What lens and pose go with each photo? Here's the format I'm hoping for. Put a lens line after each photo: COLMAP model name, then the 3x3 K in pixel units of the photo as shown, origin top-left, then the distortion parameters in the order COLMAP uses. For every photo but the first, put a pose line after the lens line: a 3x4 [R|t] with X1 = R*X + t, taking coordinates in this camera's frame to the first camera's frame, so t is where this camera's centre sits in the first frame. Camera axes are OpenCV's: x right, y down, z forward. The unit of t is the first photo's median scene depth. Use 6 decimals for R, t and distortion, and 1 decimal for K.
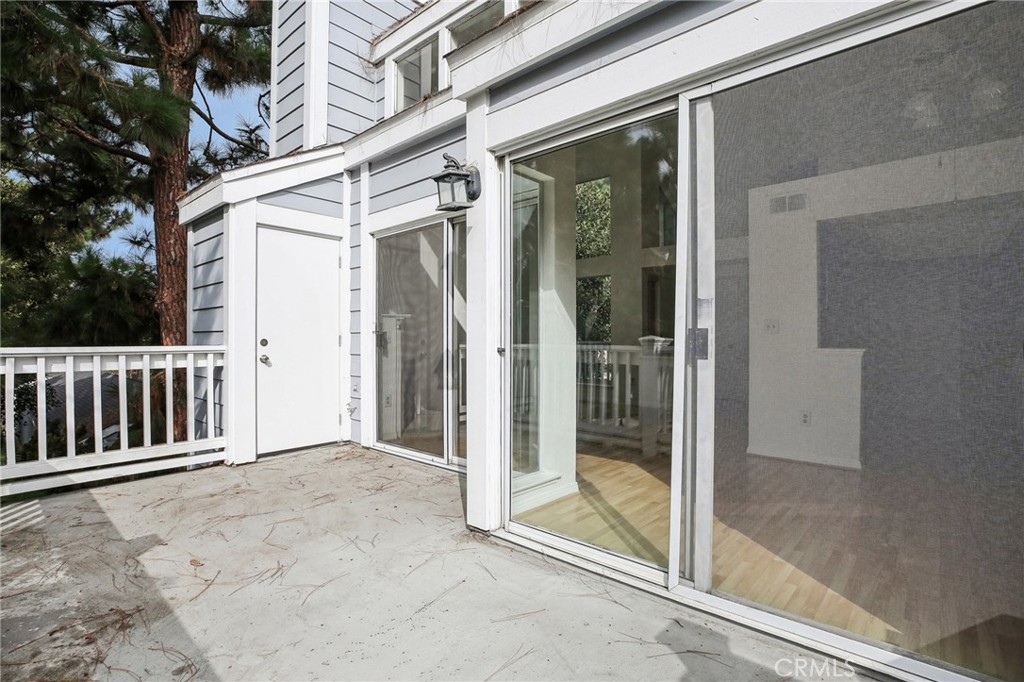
lens RADIAL K [[483.2, 0, 510.4], [0, 483.2, 340.5], [0, 0, 1]] dist [-0.035421, 0.005942]
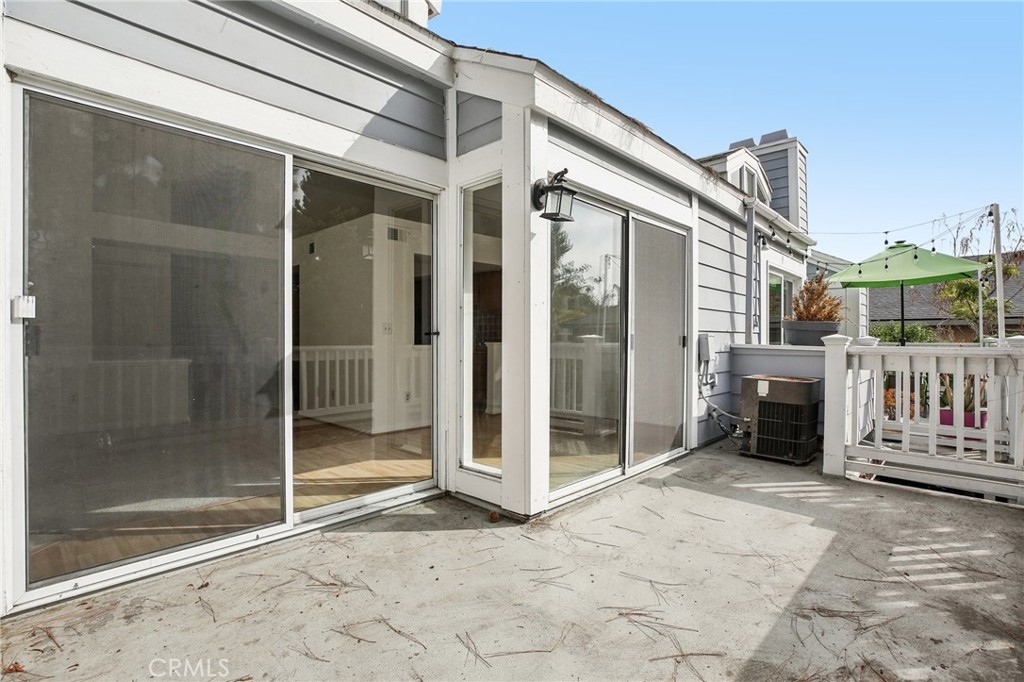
lens RADIAL K [[483.2, 0, 509.6], [0, 483.2, 341.2], [0, 0, 1]] dist [-0.035421, 0.005942]
pose [[0.039668, -0.004661, 0.999202, -1.089432], [-0.002377, 0.999986, 0.004759, -0.004379], [-0.999210, -0.002564, 0.039657, 0.961601]]
